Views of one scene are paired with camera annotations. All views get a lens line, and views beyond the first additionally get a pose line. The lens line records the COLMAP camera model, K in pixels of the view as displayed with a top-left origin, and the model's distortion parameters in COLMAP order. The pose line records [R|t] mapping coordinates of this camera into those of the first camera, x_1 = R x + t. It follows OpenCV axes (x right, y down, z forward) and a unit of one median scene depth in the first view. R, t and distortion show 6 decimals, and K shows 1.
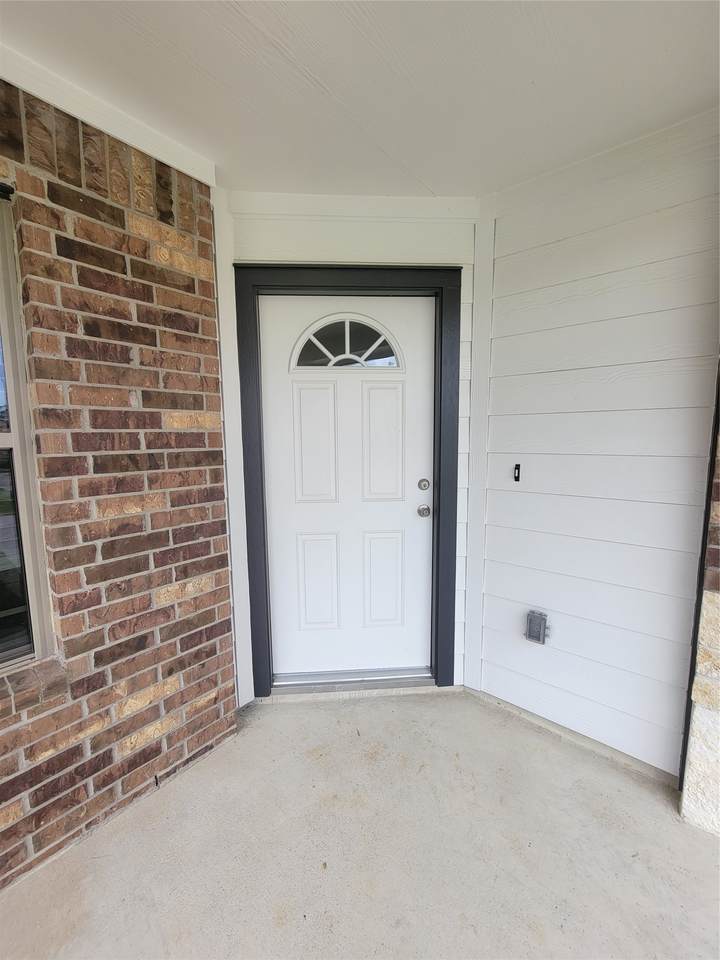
lens RADIAL K [[398.3, 0, 360.0], [0, 398.3, 480.0], [0, 0, 1]] dist [-0.001178, -0.000020]
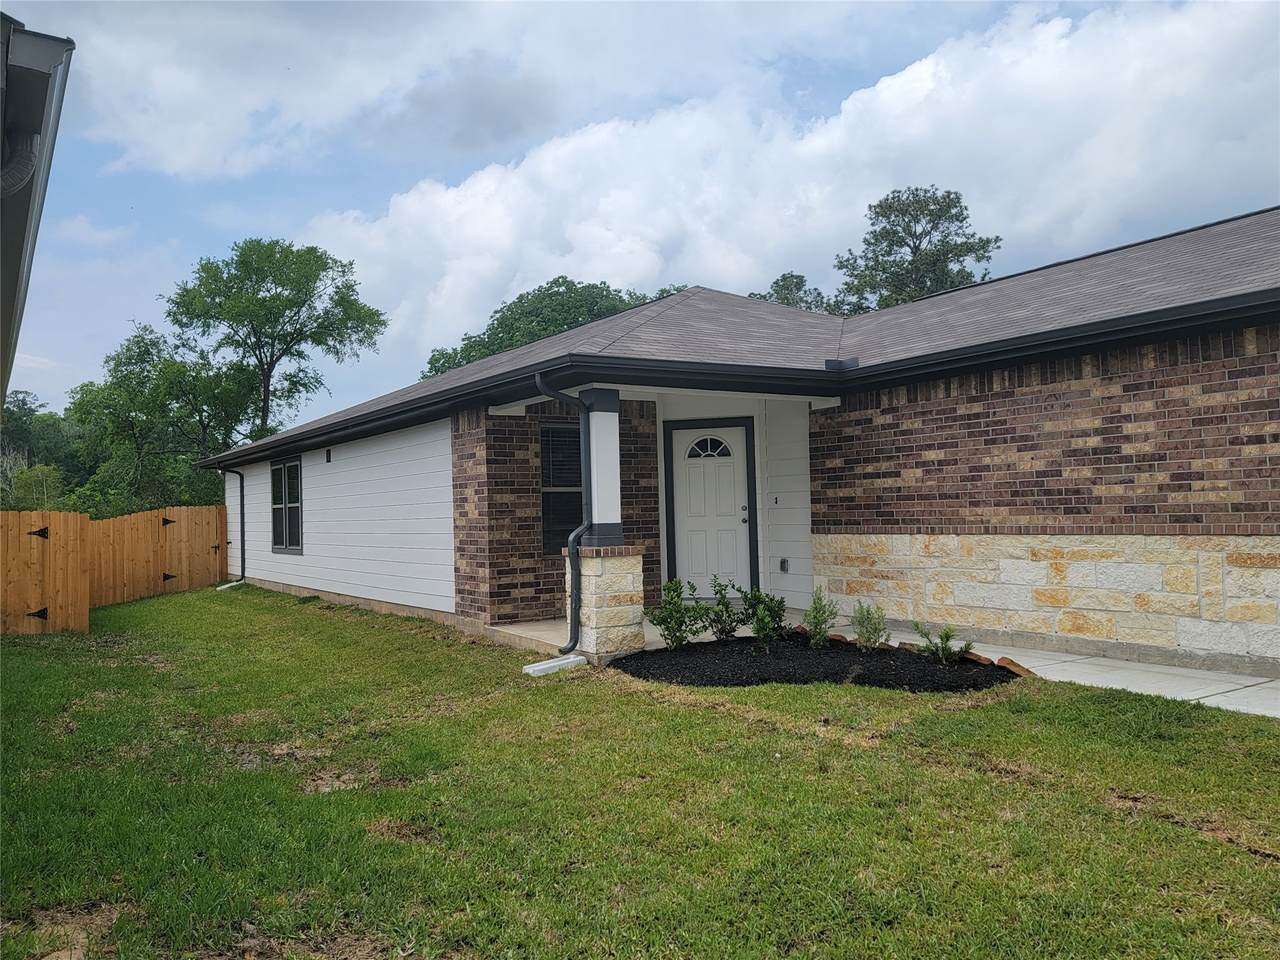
lens RADIAL K [[980.9, 0, 640.0], [0, 980.9, 480.0], [0, 0, 1]] dist [0.062637, -0.006045]
pose [[0.952982, -0.025899, -0.301918, 1.595095], [-0.016827, 0.990281, -0.138061, 0.782556], [0.302559, 0.136650, 0.943284, -5.484853]]
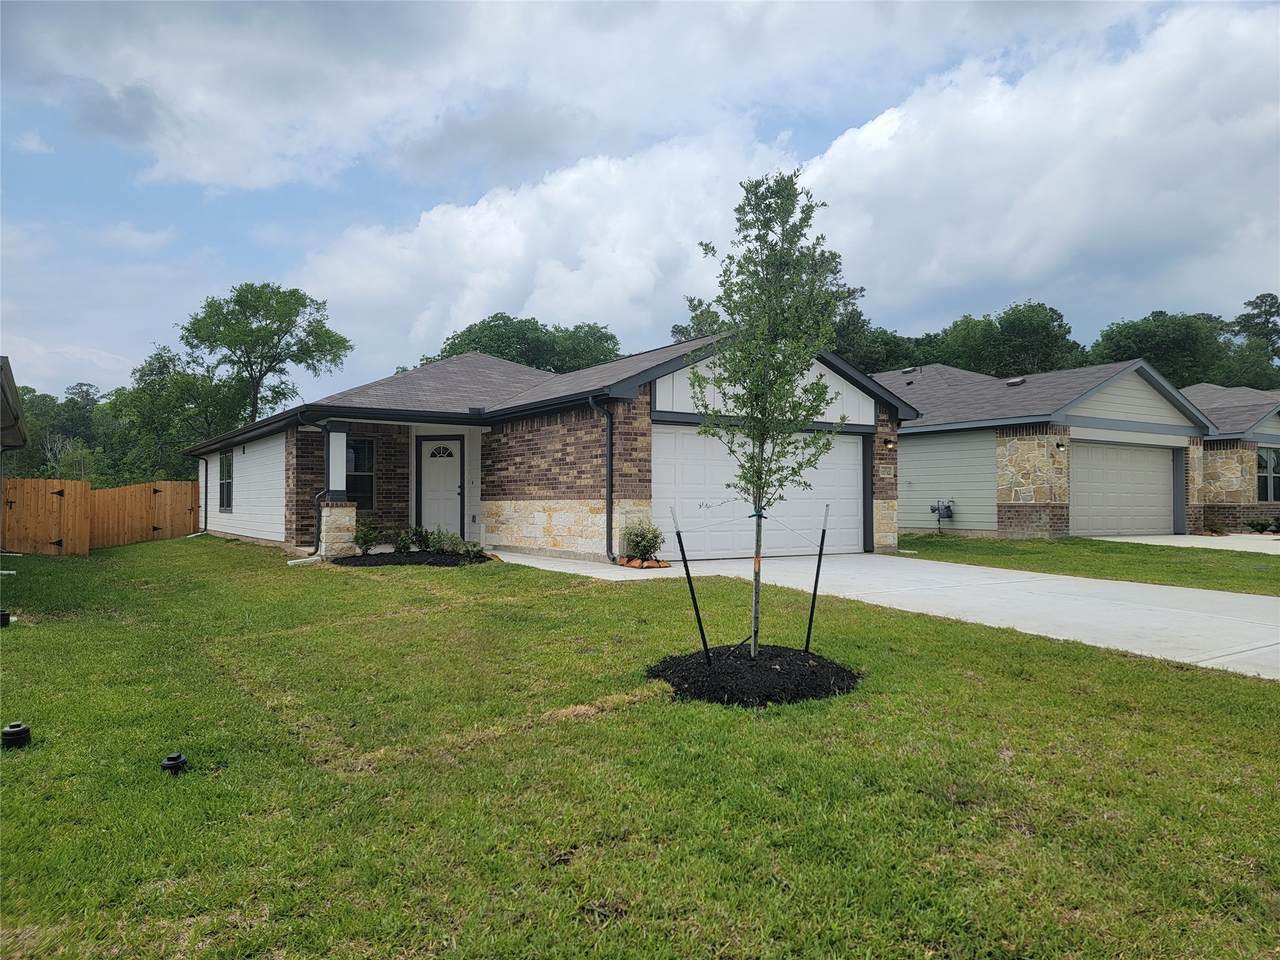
lens RADIAL K [[861.4, 0, 640.0], [0, 861.4, 480.0], [0, 0, 1]] dist [0.053199, -0.002485]
pose [[0.956045, 0.000601, -0.293220, 5.471666], [-0.041213, 0.990347, -0.132342, 1.249100], [0.290310, 0.138609, 0.946841, -8.188610]]
